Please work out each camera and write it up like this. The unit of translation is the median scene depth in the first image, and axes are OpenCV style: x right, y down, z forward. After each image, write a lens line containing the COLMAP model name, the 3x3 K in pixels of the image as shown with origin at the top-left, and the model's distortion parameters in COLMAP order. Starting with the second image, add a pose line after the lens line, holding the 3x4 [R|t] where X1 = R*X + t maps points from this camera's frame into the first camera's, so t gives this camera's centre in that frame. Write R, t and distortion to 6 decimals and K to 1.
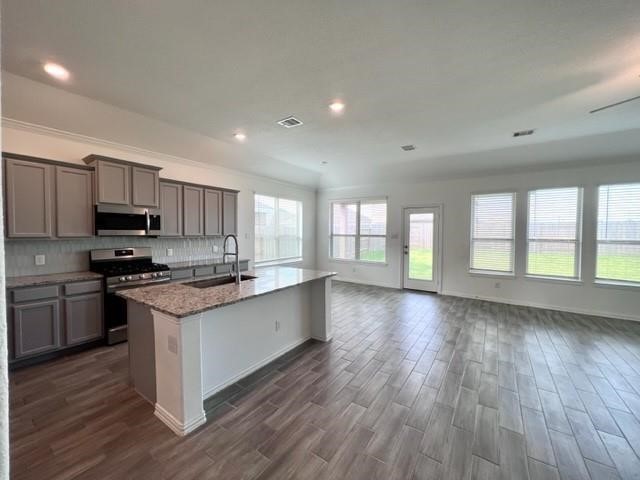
lens RADIAL K [[256.3, 0, 318.9], [0, 256.3, 240.2], [0, 0, 1]] dist [-0.001960, 0.000046]
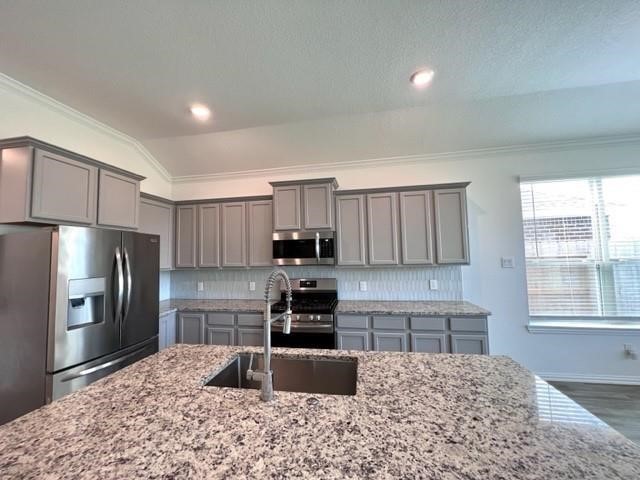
lens RADIAL K [[256.3, 0, 319.6], [0, 256.3, 239.8], [0, 0, 1]] dist [-0.001960, 0.000046]
pose [[0.415023, -0.075073, -0.906708, 0.061064], [-0.004524, 0.996407, -0.084571, -0.025991], [0.909800, 0.039201, 0.413193, 0.616272]]
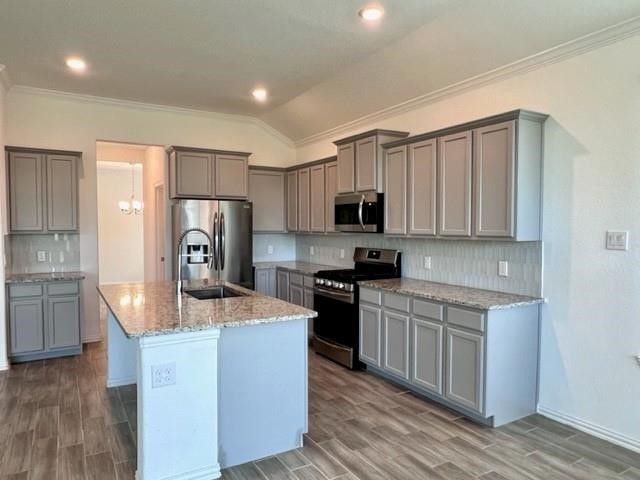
lens RADIAL K [[437.5, 0, 311.5], [0, 437.5, 241.1], [0, 0, 1]] dist [0.003474, -0.005326]
pose [[-0.433012, 0.020293, -0.901160, 0.451041], [-0.039355, 0.998368, 0.041393, -0.034467], [0.900528, 0.053389, -0.431507, 1.288395]]
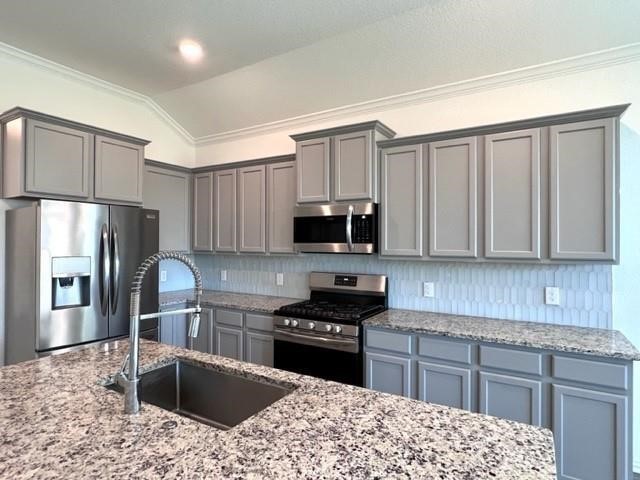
lens RADIAL K [[367.9, 0, 315.3], [0, 367.9, 240.8], [0, 0, 1]] dist [-0.001956, 0.000206]
pose [[0.056239, -0.015453, -0.998298, 0.099915], [-0.039166, 0.999076, -0.017671, -0.025517], [0.997649, 0.040093, 0.055582, 0.811524]]
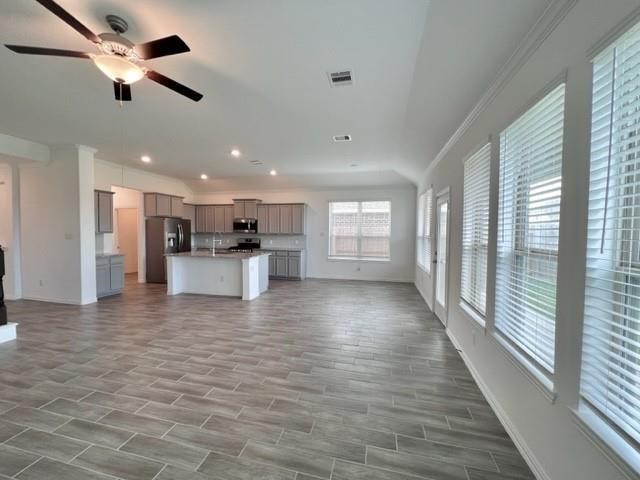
lens RADIAL K [[256.3, 0, 317.9], [0, 256.3, 239.7], [0, 0, 1]] dist [-0.001960, 0.000046]
pose [[0.358803, 0.026194, -0.933046, 1.364800], [-0.040069, 0.999117, 0.012640, -0.007916], [0.932553, 0.032851, 0.359536, 0.710841]]
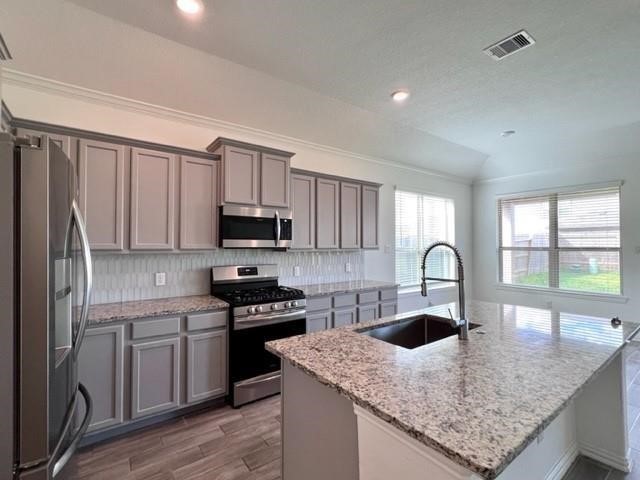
lens RADIAL K [[301.4, 0, 317.7], [0, 301.4, 241.5], [0, 0, 1]] dist [-0.000423, -0.000423]
pose [[0.944214, -0.010909, -0.329151, -0.264350], [-0.005170, 0.998837, -0.047936, 0.003972], [0.329291, 0.046963, 0.943060, 0.226894]]
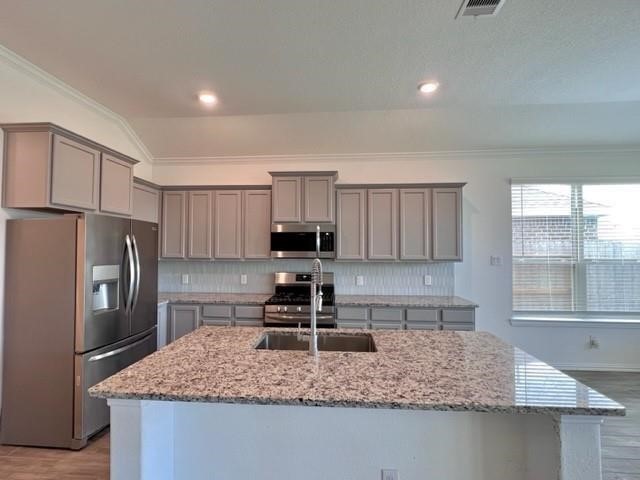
lens RADIAL K [[315.8, 0, 317.8], [0, 315.8, 241.7], [0, 0, 1]] dist [-0.003520, 0.000422]
pose [[0.502822, -0.028998, -0.863903, 0.170632], [-0.028770, 0.998322, -0.050256, -0.018341], [0.863911, 0.050125, 0.501144, 0.462092]]
